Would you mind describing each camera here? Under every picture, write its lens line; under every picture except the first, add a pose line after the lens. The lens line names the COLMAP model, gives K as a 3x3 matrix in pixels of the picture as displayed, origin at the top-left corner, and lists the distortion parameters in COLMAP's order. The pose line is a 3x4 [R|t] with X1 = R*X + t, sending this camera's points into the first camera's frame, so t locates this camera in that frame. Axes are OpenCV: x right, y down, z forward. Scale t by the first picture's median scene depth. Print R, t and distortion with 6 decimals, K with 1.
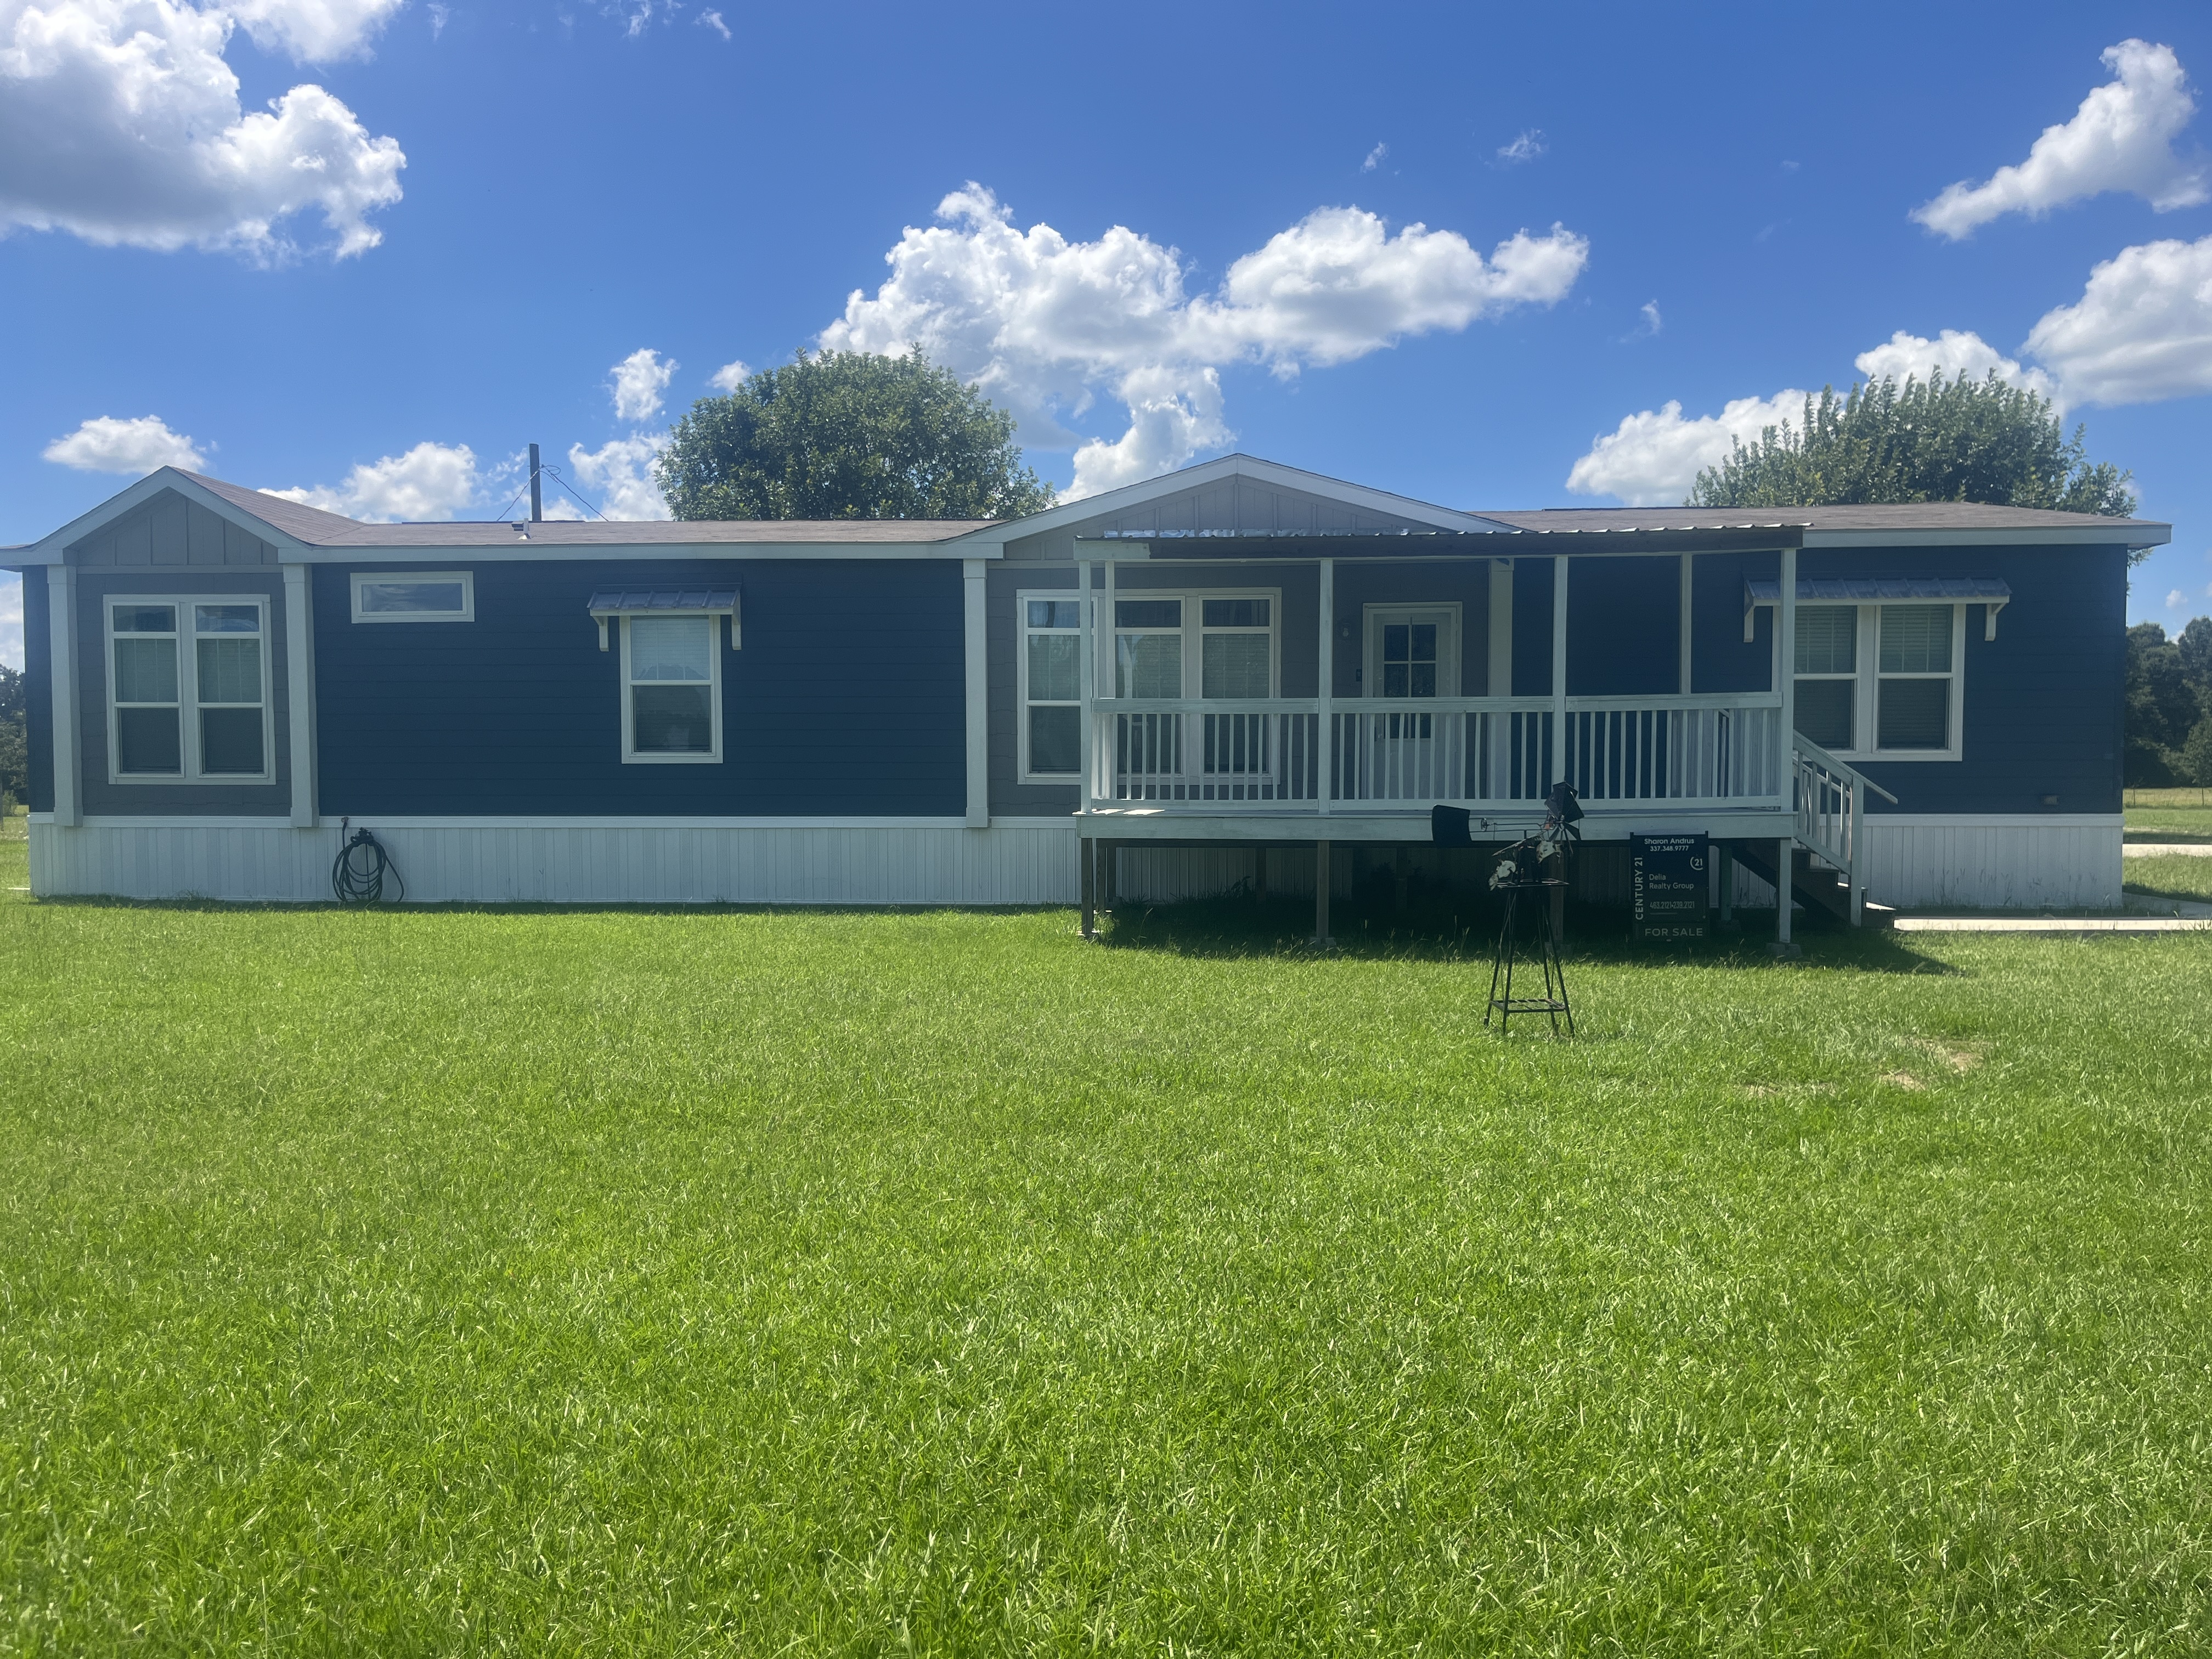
lens RADIAL K [[1666.7, 0, 1101.9], [0, 1666.7, 836.0], [0, 0, 1]] dist [0.053781, -0.079976]
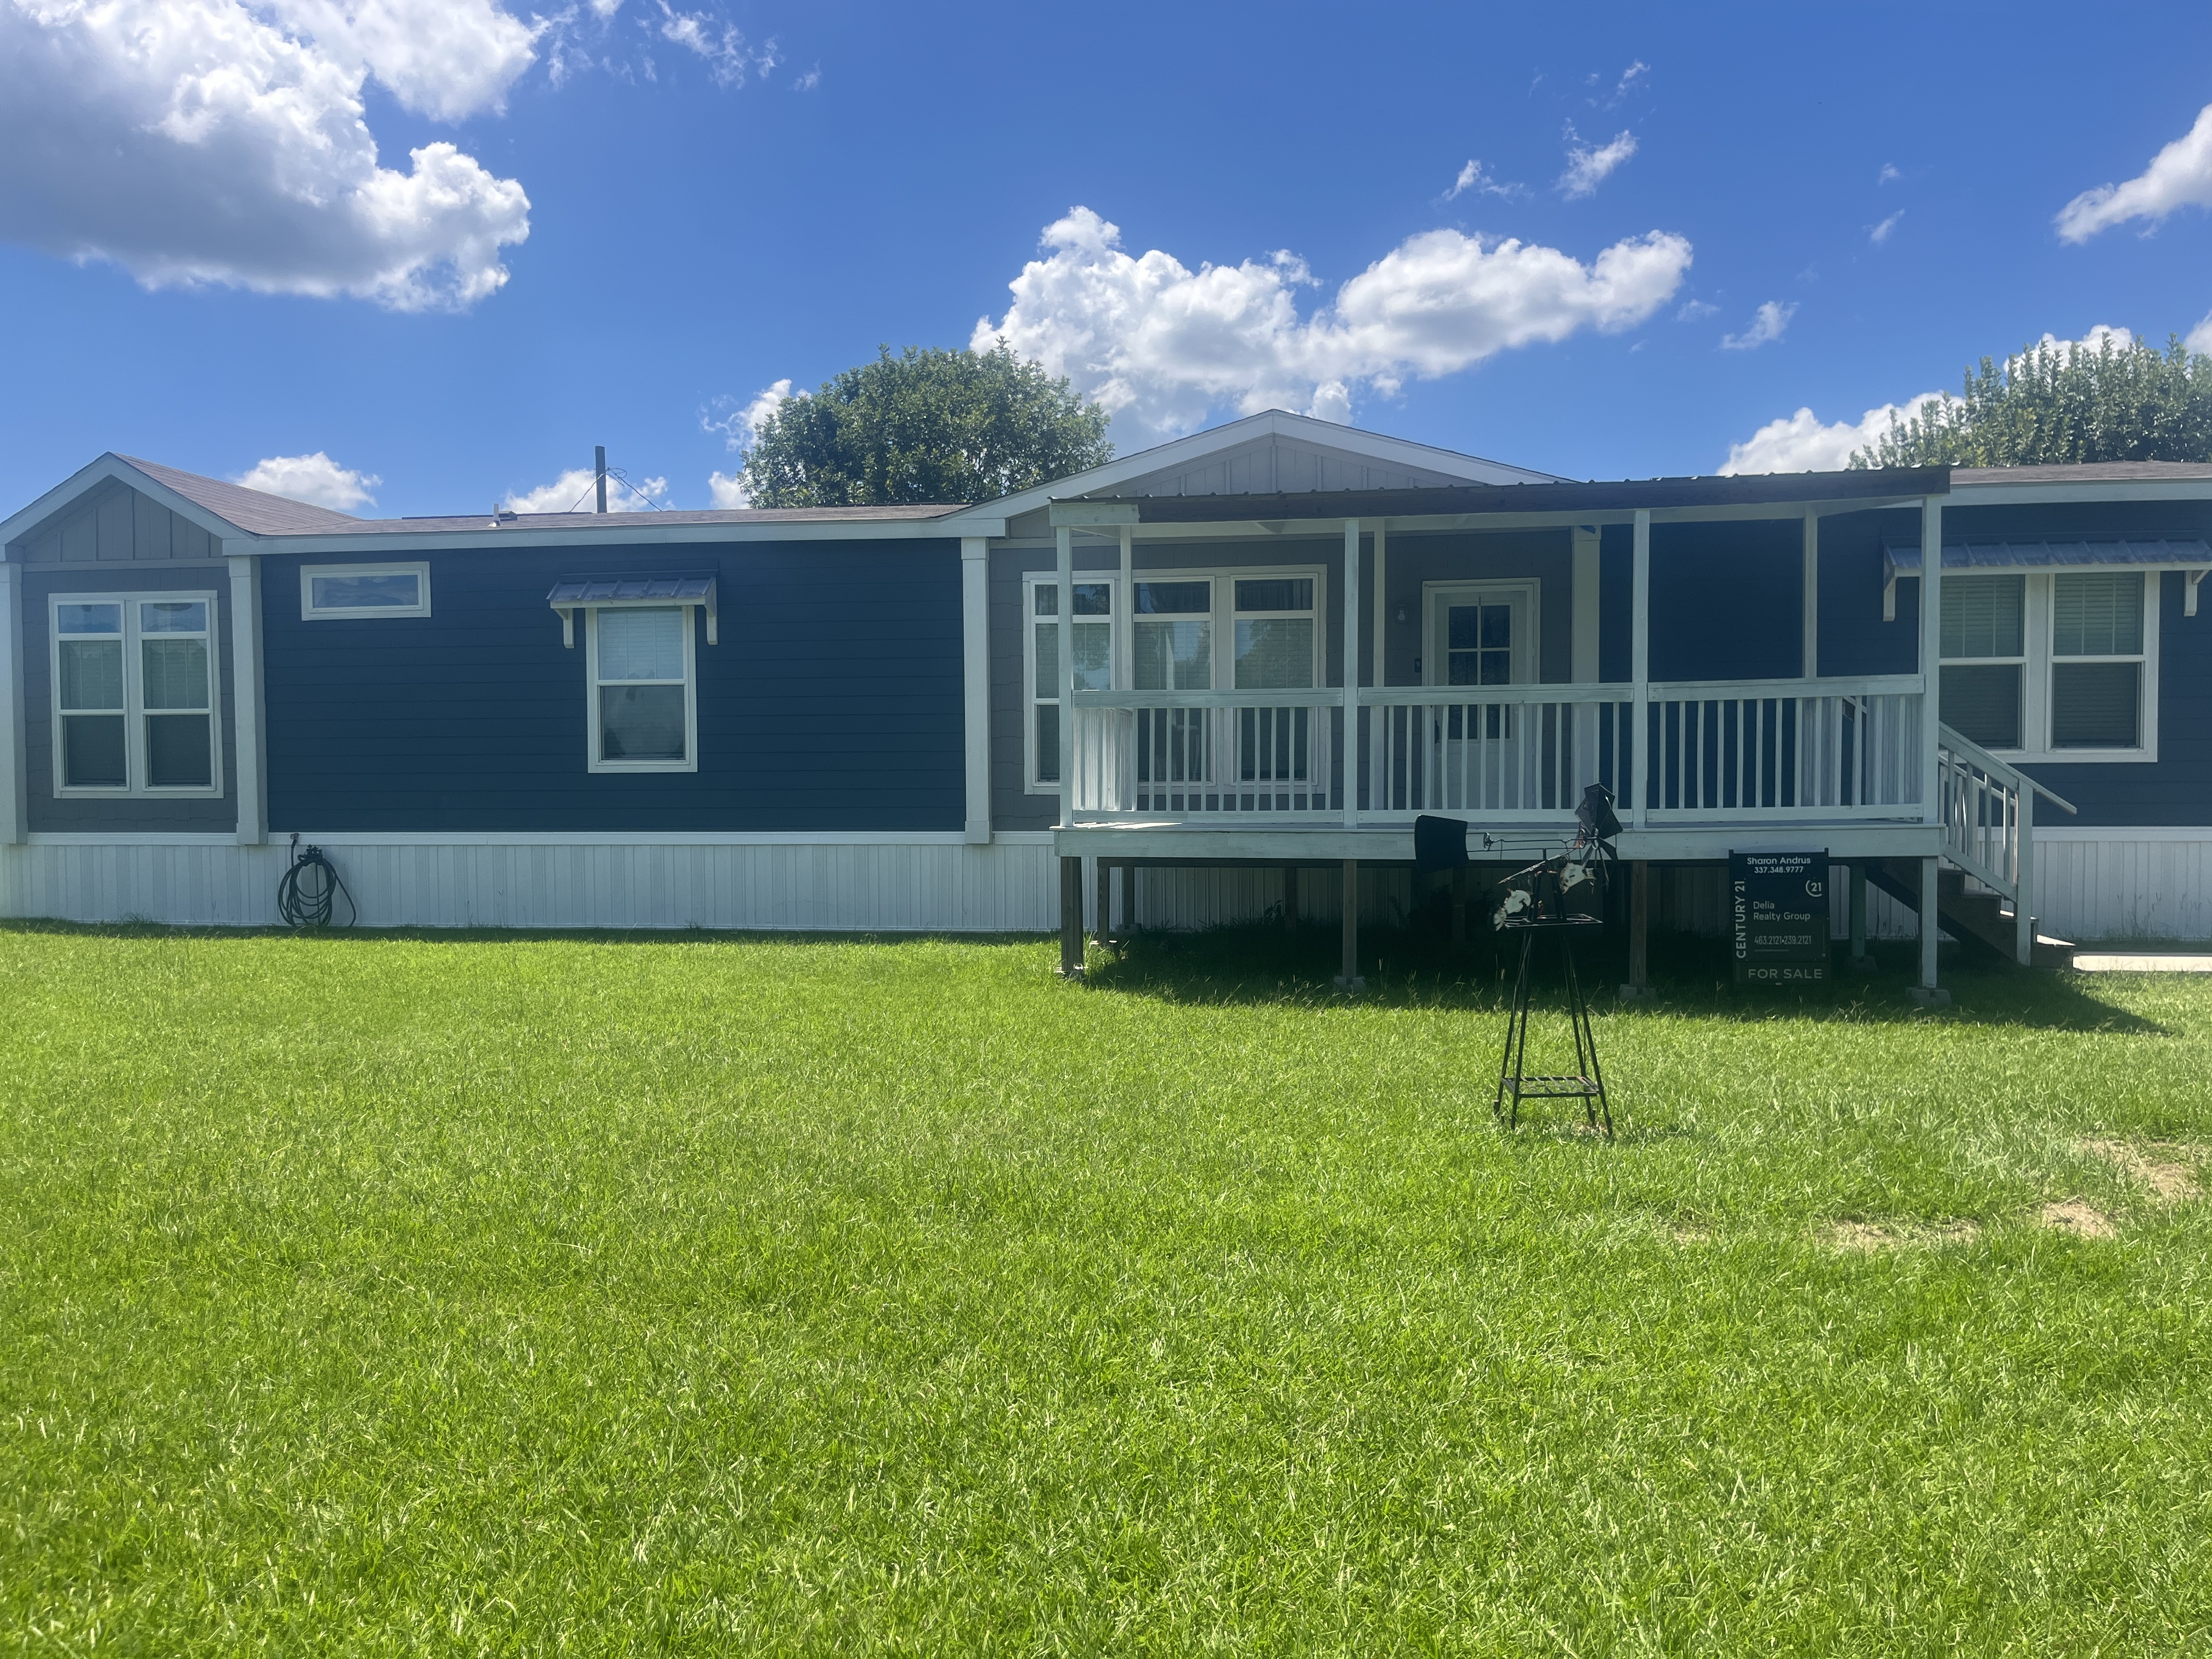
lens RADIAL K [[1662.3, 0, 1108.0], [0, 1662.3, 831.2], [0, 0, 1]] dist [0.069289, -0.104248]
pose [[0.996552, -0.001966, -0.082951, 0.065891], [0.001045, 0.999937, -0.011150, -0.001854], [0.082968, 0.011025, 0.996491, 0.133859]]
